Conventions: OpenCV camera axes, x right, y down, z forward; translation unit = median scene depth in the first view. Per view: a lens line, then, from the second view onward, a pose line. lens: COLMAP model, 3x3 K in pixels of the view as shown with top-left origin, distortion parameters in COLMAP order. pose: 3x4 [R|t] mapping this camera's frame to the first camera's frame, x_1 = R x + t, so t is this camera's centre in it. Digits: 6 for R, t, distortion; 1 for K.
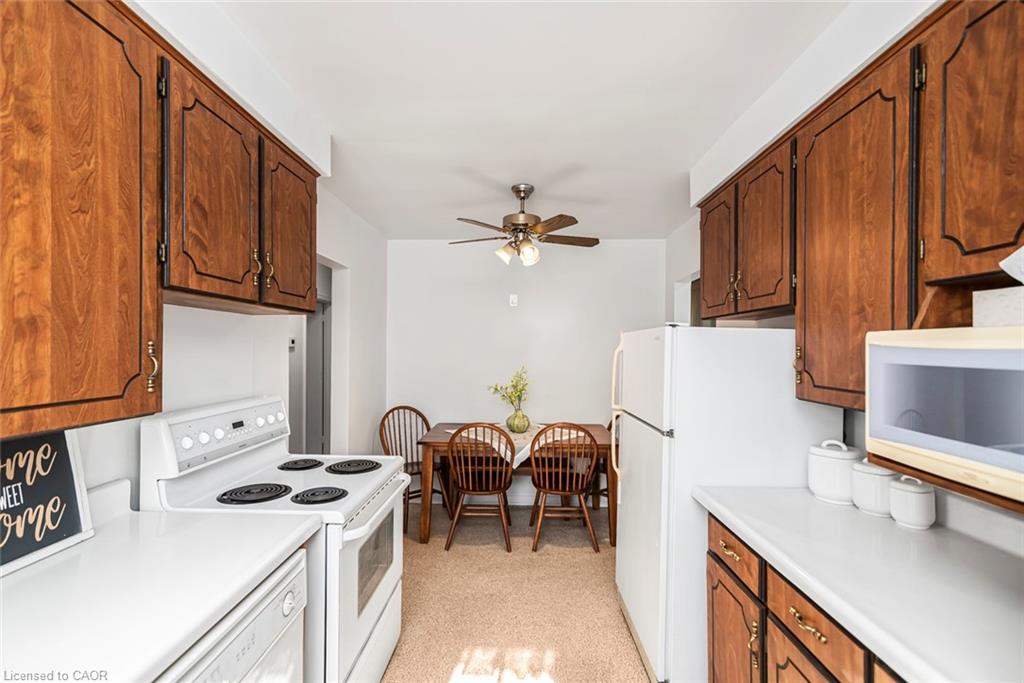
lens RADIAL K [[463.8, 0, 512.1], [0, 463.8, 346.3], [0, 0, 1]] dist [0.015728, -0.002569]
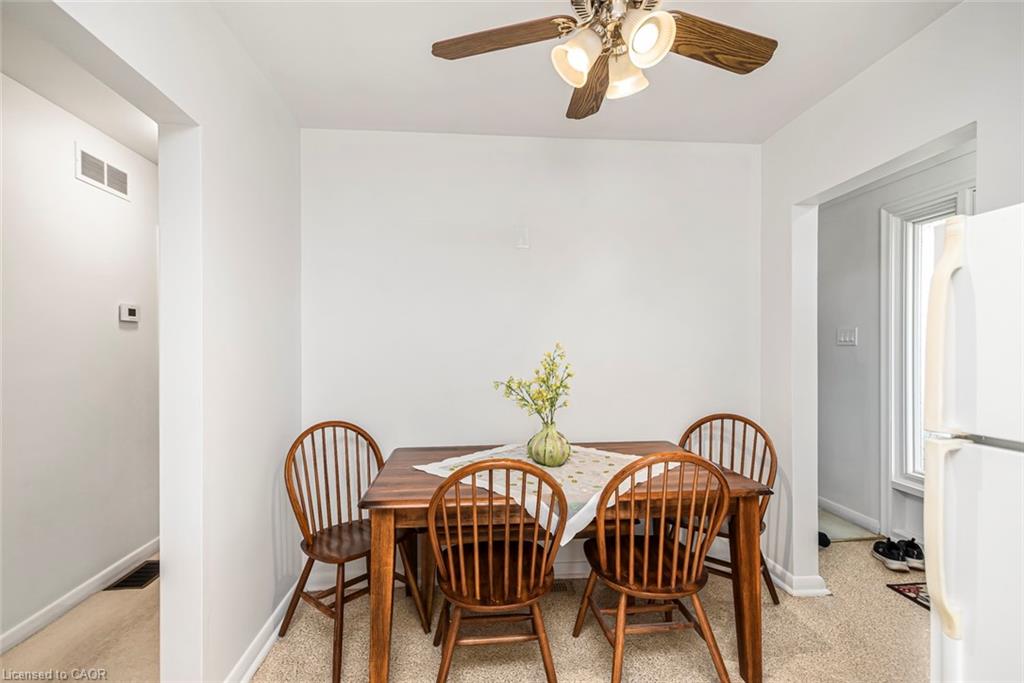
lens RADIAL K [[463.8, 0, 510.3], [0, 463.8, 342.6], [0, 0, 1]] dist [0.015728, -0.002569]
pose [[0.990304, -0.008112, 0.138677, -0.109169], [0.007975, 0.999967, 0.001543, 0.039337], [-0.138685, -0.000422, 0.990337, 0.459723]]
